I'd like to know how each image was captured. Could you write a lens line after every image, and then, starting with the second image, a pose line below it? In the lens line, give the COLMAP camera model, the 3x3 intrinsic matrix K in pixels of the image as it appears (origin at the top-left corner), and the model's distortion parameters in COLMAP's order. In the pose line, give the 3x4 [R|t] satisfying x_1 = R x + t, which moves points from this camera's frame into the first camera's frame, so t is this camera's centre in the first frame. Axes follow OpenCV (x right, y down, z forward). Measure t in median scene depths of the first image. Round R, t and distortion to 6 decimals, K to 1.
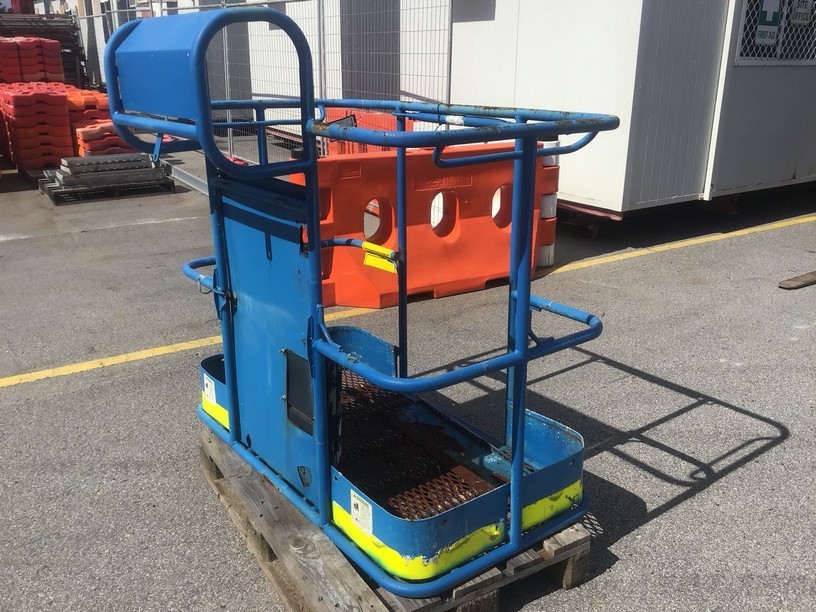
lens RADIAL K [[732.0, 0, 418.4], [0, 732.0, 303.0], [0, 0, 1]] dist [0.074290, -0.142535]
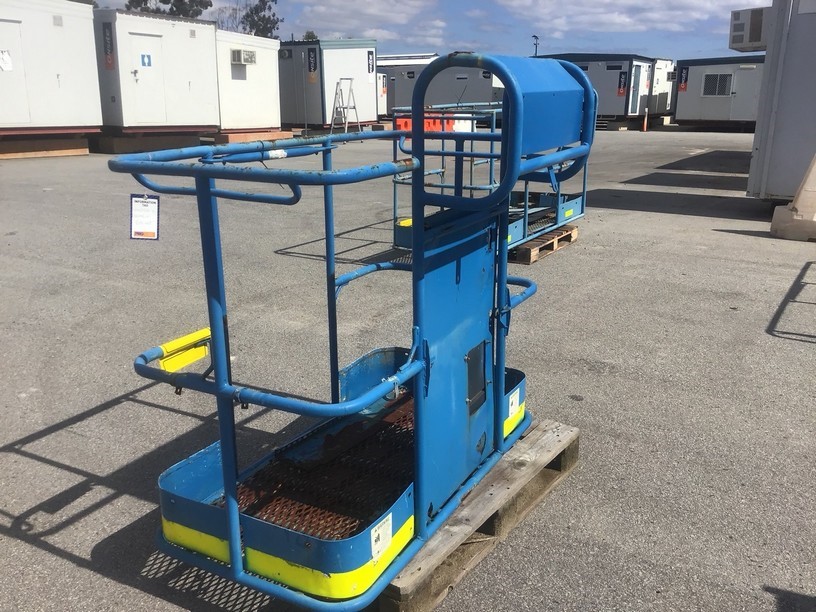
lens RADIAL K [[732.0, 0, 418.4], [0, 732.0, 303.0], [0, 0, 1]] dist [0.074290, -0.142535]
pose [[-0.395125, -0.261823, 0.880526, -0.745968], [0.287208, 0.875262, 0.389138, -0.308795], [-0.872576, 0.406652, -0.270640, 0.896304]]
